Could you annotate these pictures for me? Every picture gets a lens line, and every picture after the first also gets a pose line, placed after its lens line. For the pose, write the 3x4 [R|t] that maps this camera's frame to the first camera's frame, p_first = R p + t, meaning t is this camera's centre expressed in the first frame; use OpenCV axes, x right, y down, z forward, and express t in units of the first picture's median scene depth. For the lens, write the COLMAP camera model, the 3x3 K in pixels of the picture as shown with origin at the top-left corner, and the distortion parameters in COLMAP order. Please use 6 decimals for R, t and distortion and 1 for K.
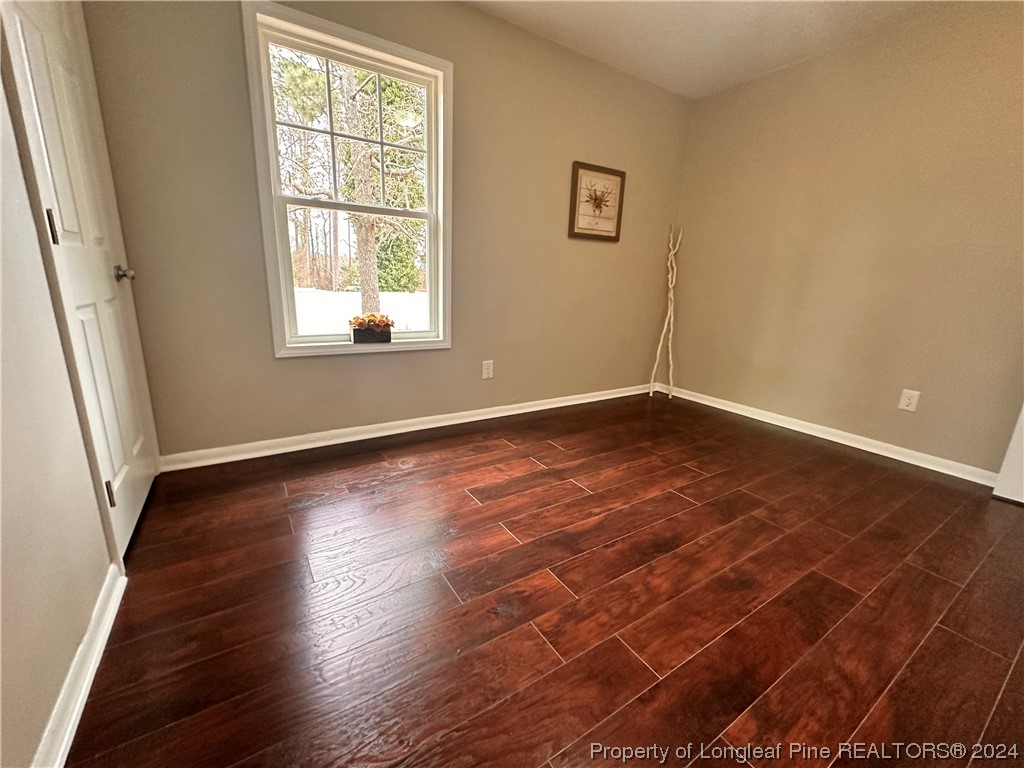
lens RADIAL K [[419.4, 0, 511.3], [0, 419.4, 376.8], [0, 0, 1]] dist [0.012413, -0.000035]
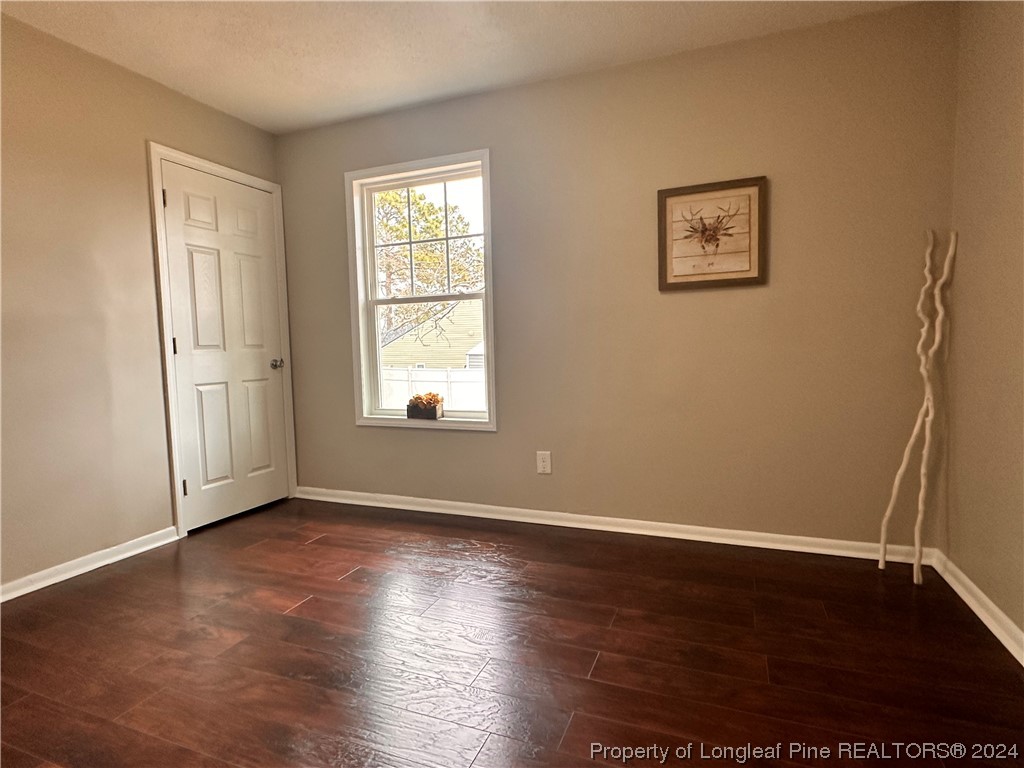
lens RADIAL K [[544.7, 0, 512.0], [0, 544.7, 384.0], [0, 0, 1]] dist [0.000482, 0.000076]
pose [[0.584007, 0.009536, -0.811693, 0.769126], [-0.140944, 0.985934, -0.089825, -0.063669], [0.799419, 0.166862, 0.577136, 0.311962]]
